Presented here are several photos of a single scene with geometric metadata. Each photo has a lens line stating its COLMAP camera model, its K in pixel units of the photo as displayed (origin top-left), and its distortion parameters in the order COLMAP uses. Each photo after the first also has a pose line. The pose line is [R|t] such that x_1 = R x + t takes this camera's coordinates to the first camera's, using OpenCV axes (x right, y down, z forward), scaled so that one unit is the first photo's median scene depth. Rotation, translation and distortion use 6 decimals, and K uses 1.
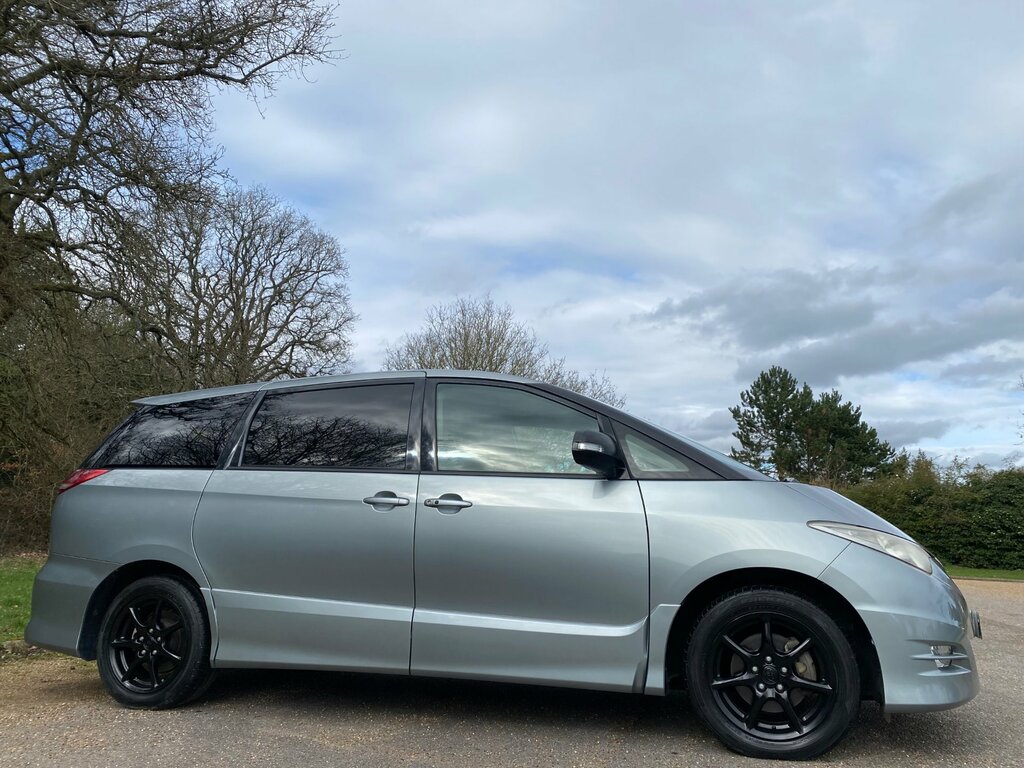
lens RADIAL K [[781.9, 0, 512.0], [0, 781.9, 384.0], [0, 0, 1]] dist [0.014781, 0.000428]
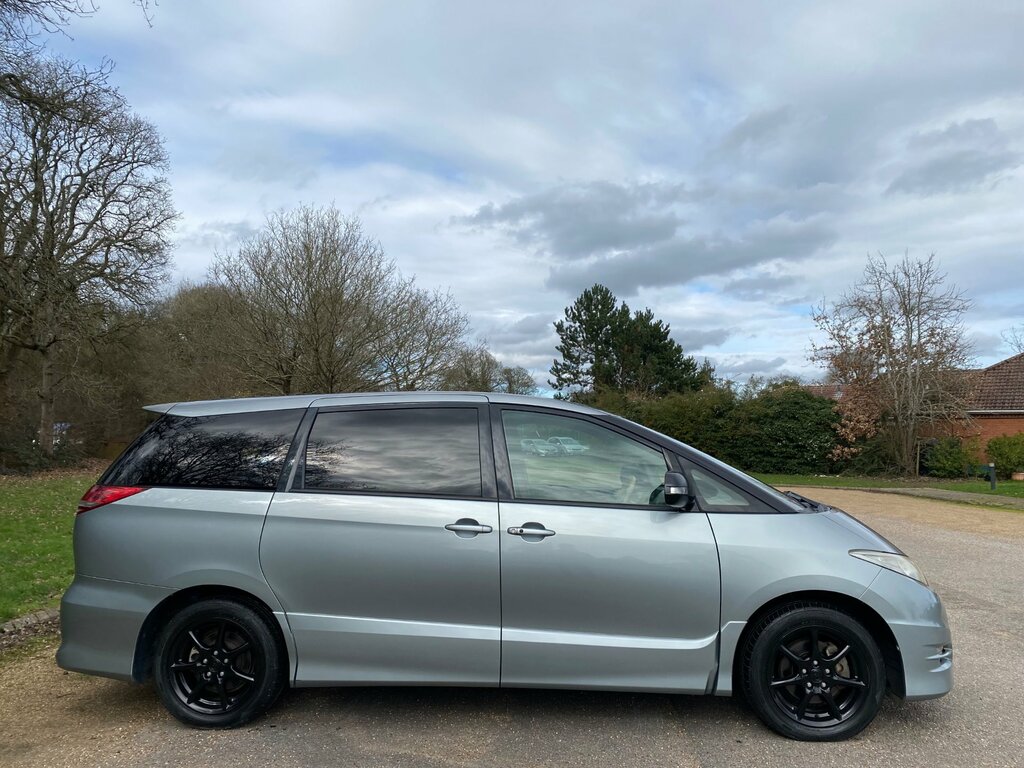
lens RADIAL K [[786.0, 0, 512.0], [0, 786.0, 384.0], [0, 0, 1]] dist [0.012270, -0.000797]
pose [[0.970732, 0.010658, 0.239928, -0.044255], [-0.041222, 0.991583, 0.122734, -0.021775], [-0.236600, -0.129033, 0.963001, -0.001924]]
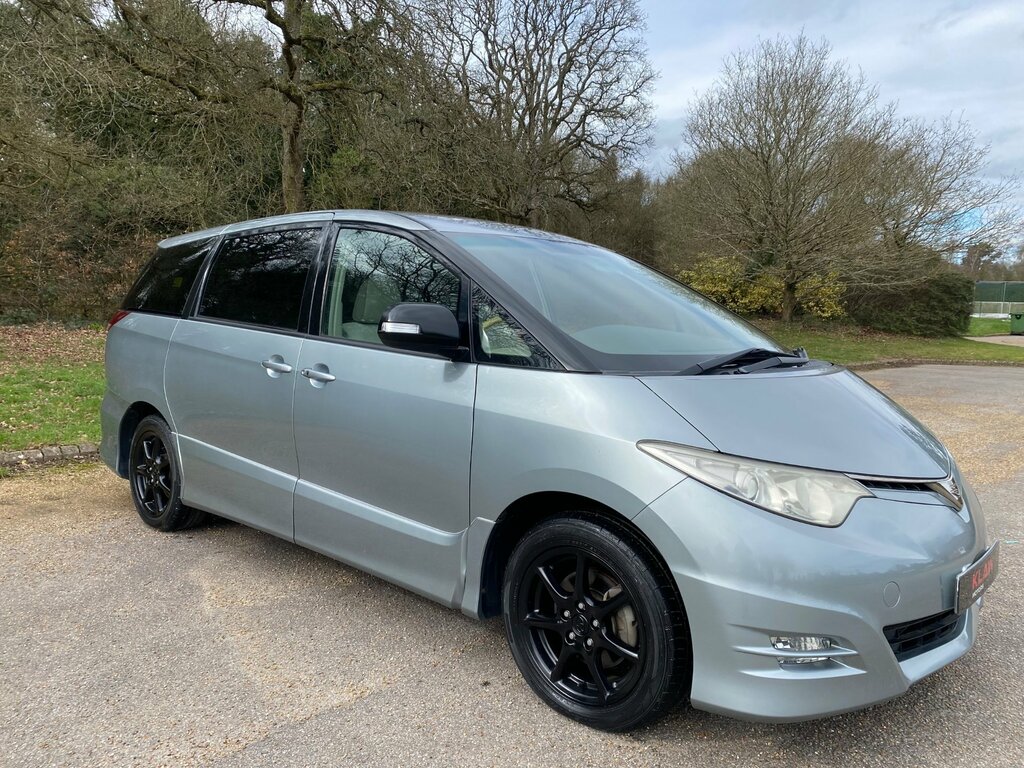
lens RADIAL K [[786.0, 0, 512.0], [0, 786.0, 384.0], [0, 0, 1]] dist [0.012270, -0.000797]
pose [[0.906240, 0.053125, -0.419413, 0.058929], [0.072199, 0.958051, 0.277355, -0.007924], [0.416554, -0.281632, 0.864388, 0.037209]]
